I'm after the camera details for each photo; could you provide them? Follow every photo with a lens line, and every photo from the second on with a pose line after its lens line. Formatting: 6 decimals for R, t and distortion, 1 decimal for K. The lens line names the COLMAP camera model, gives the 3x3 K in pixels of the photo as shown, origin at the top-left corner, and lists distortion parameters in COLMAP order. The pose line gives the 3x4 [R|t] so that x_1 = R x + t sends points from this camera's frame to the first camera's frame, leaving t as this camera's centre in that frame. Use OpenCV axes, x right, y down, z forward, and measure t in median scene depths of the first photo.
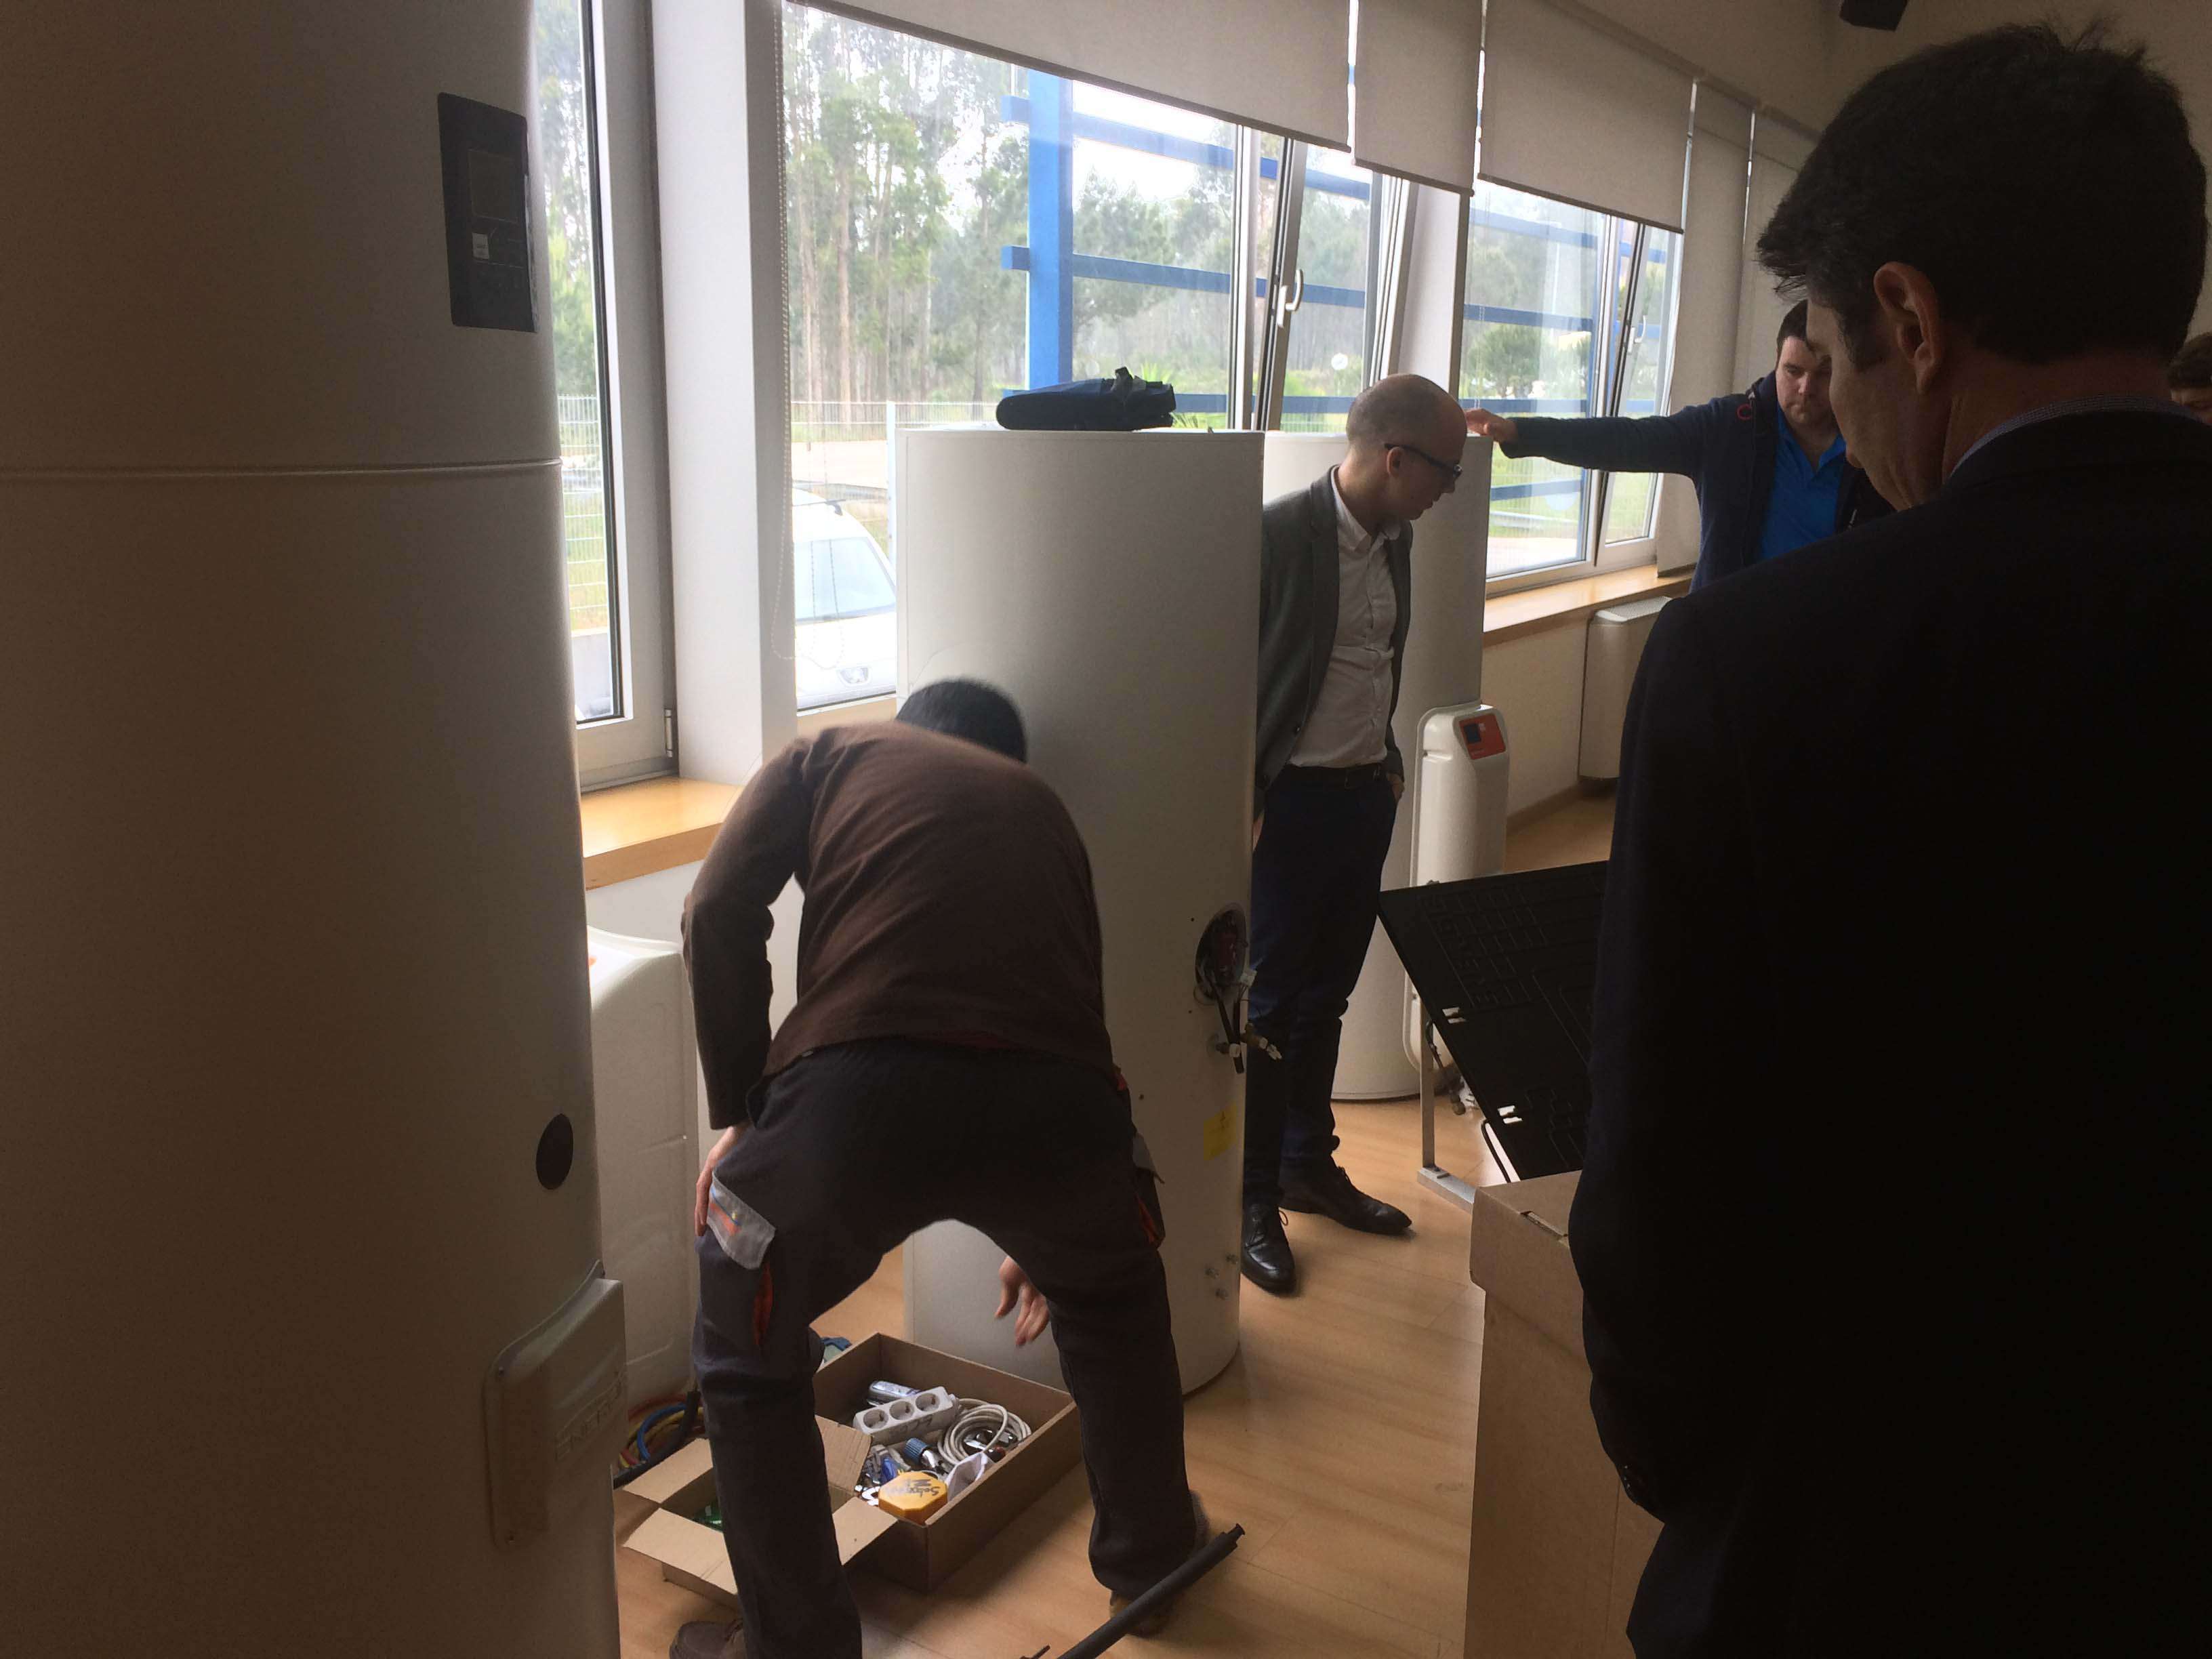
lens RADIAL K [[1935.7, 0, 1104.7], [0, 1935.7, 820.1], [0, 0, 1]] dist [0.092230, -0.130542]
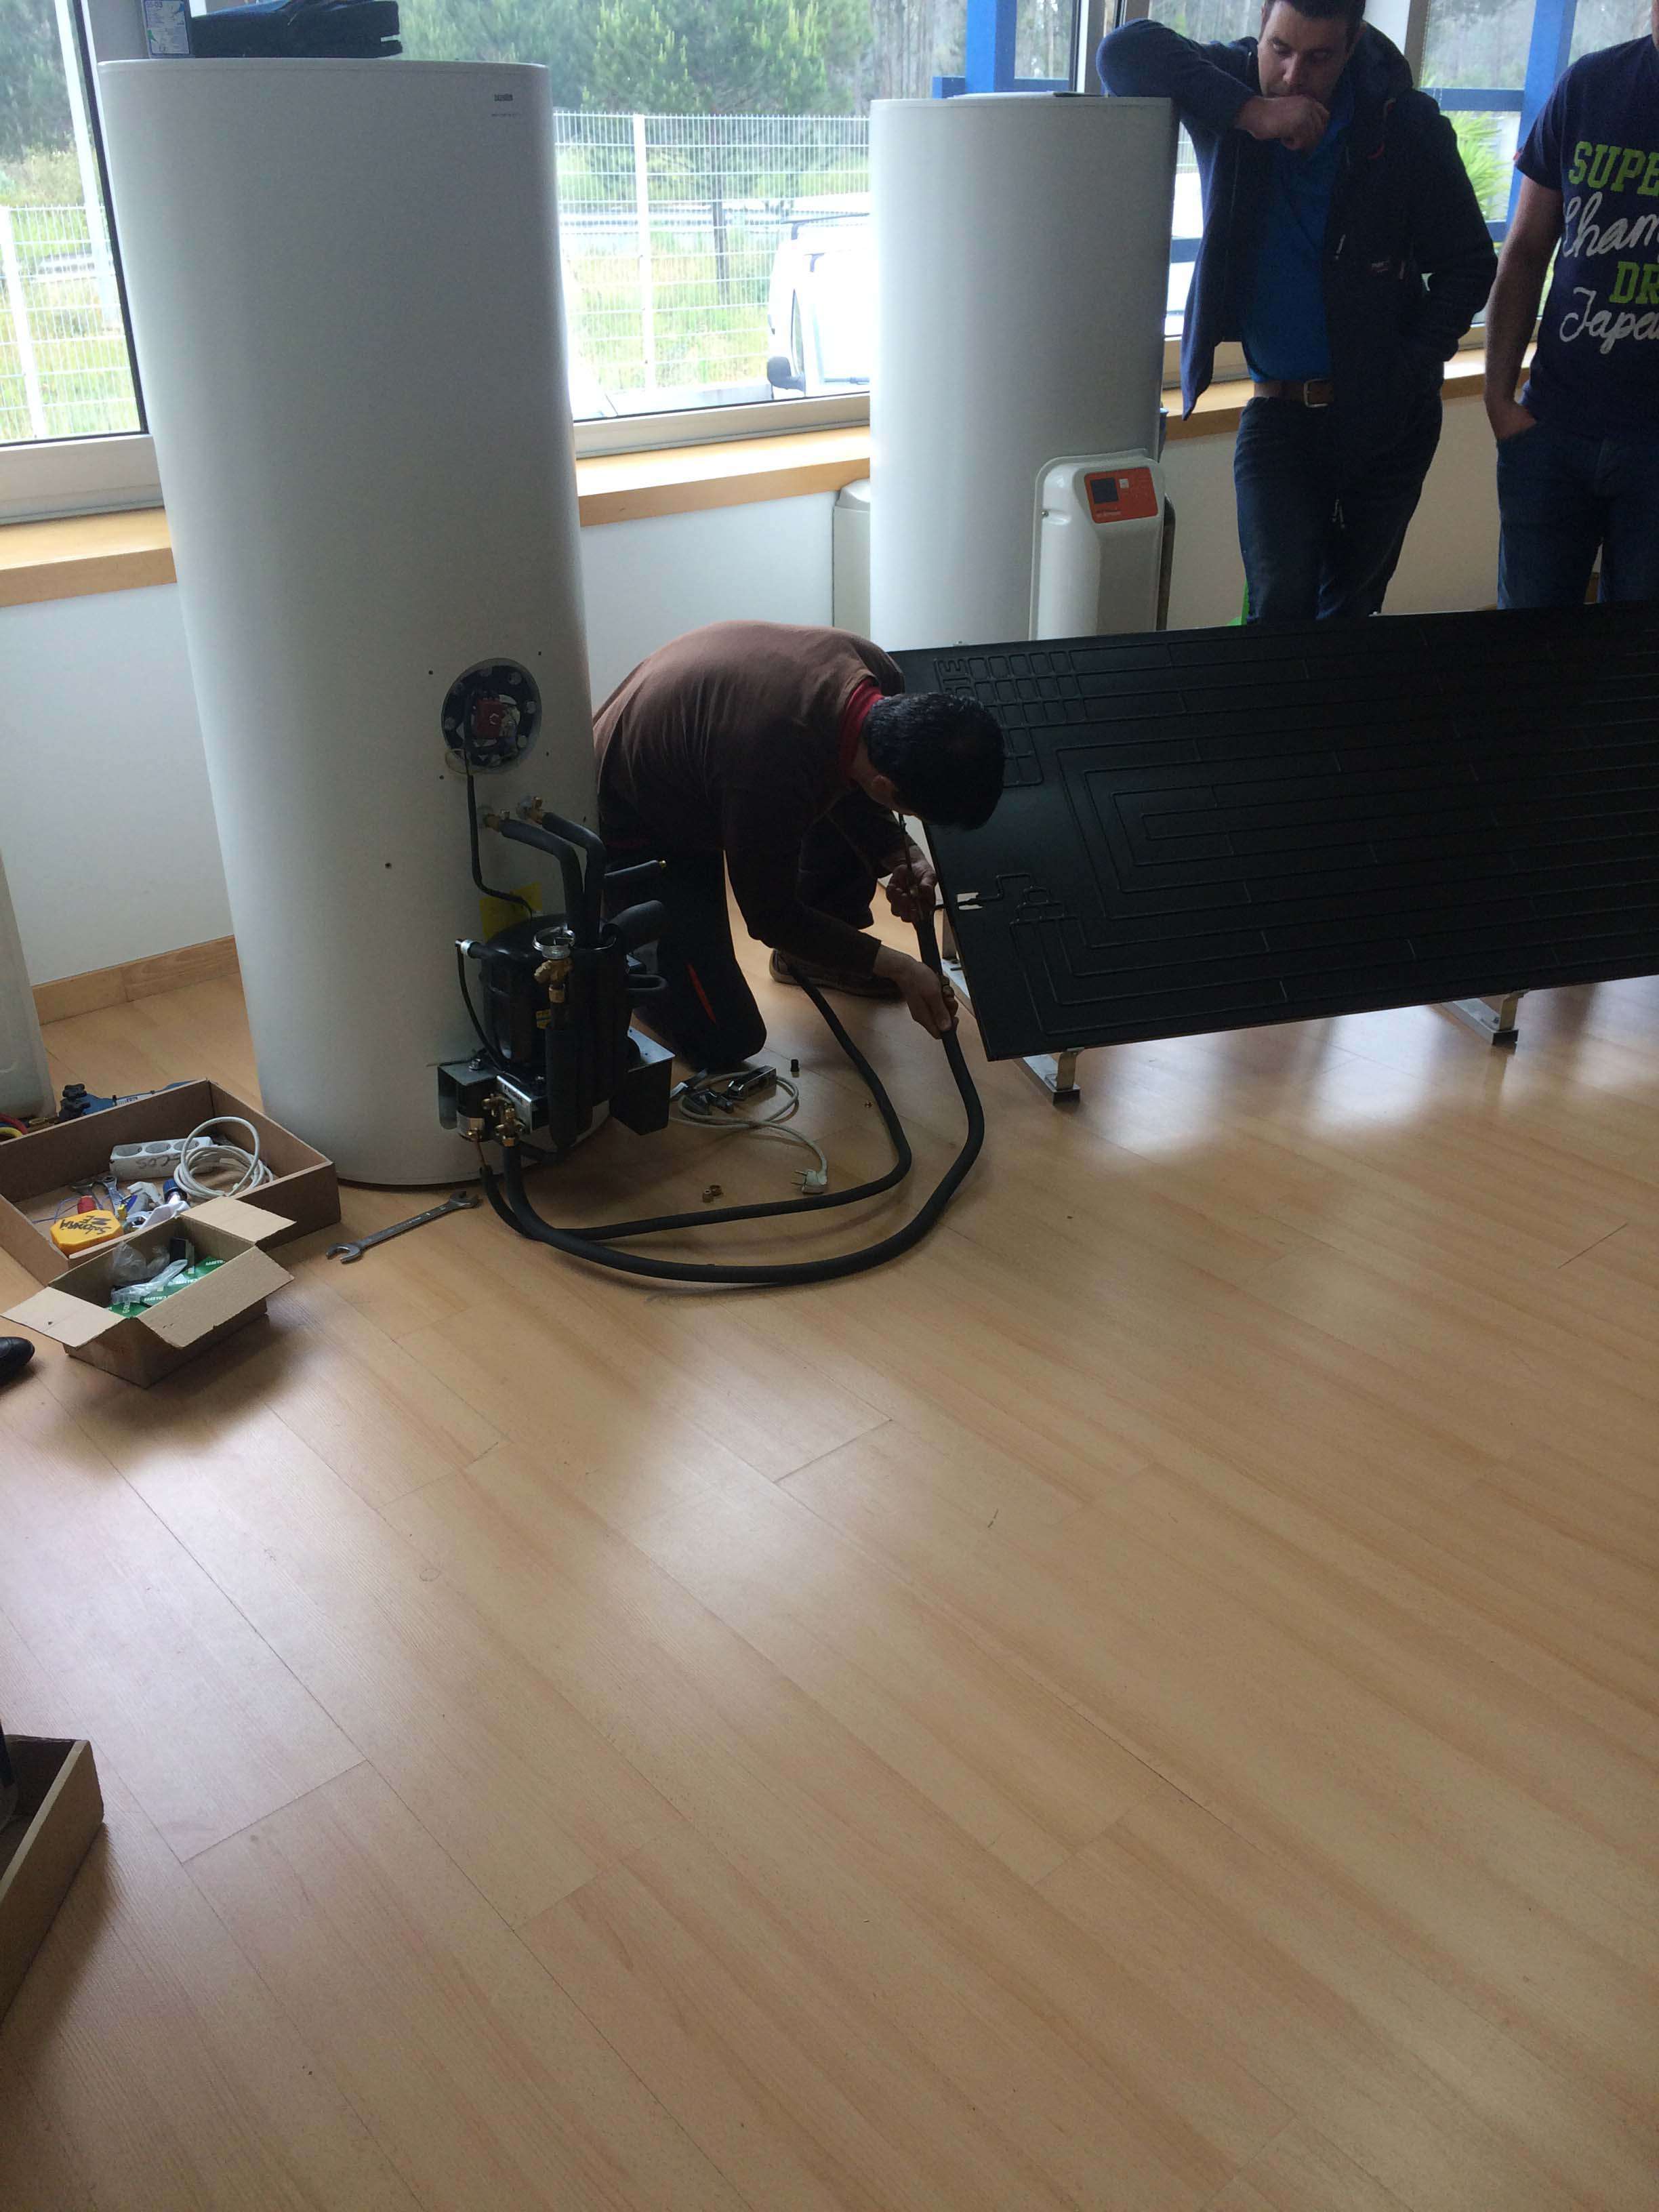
lens RADIAL K [[1935.7, 0, 843.0], [0, 1935.7, 1109.5], [0, 0, 1]] dist [0.092230, -0.130542]
pose [[0.959019, 0.116095, -0.258468, 0.242545], [-0.048826, 0.966272, 0.252853, 0.004438], [0.279105, -0.229870, 0.932341, 0.086450]]
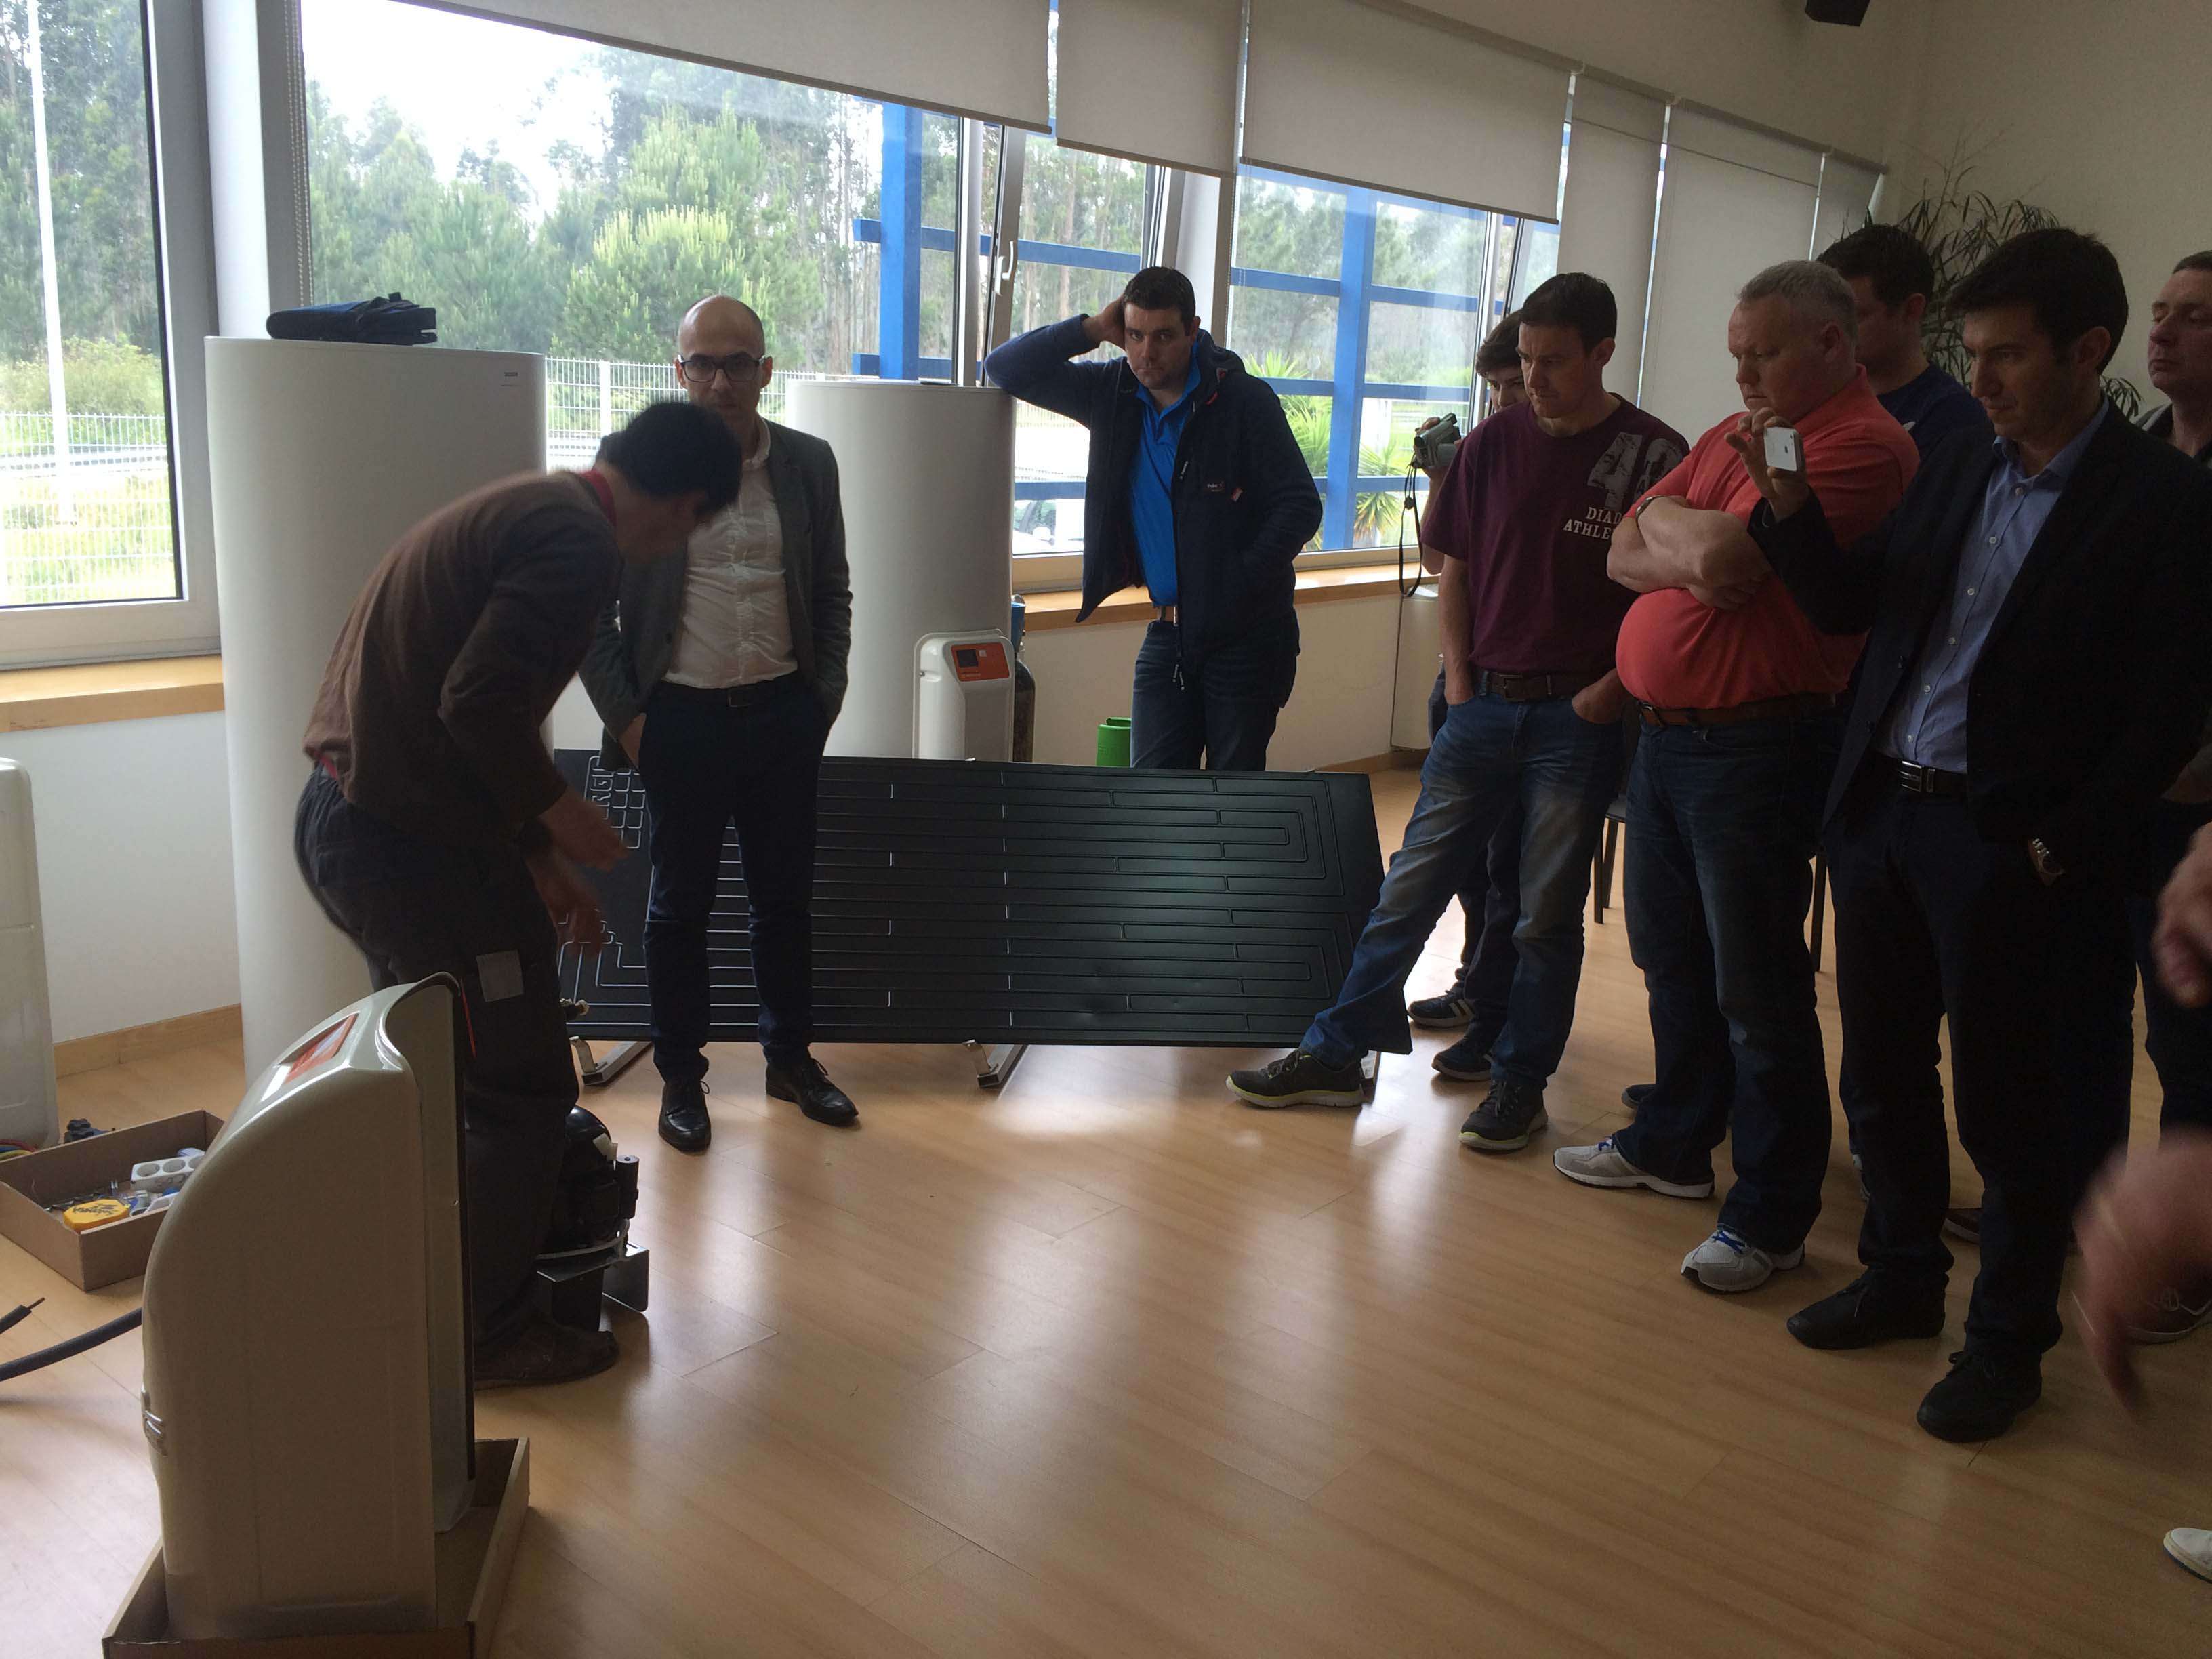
lens RADIAL K [[1935.7, 0, 1104.7], [0, 1935.7, 820.1], [0, 0, 1]] dist [0.092230, -0.130542]
pose [[0.990511, 0.058412, -0.124399, 0.299693], [-0.058140, 0.998291, 0.005816, 0.026512], [0.124526, 0.001472, 0.992215, -0.058141]]
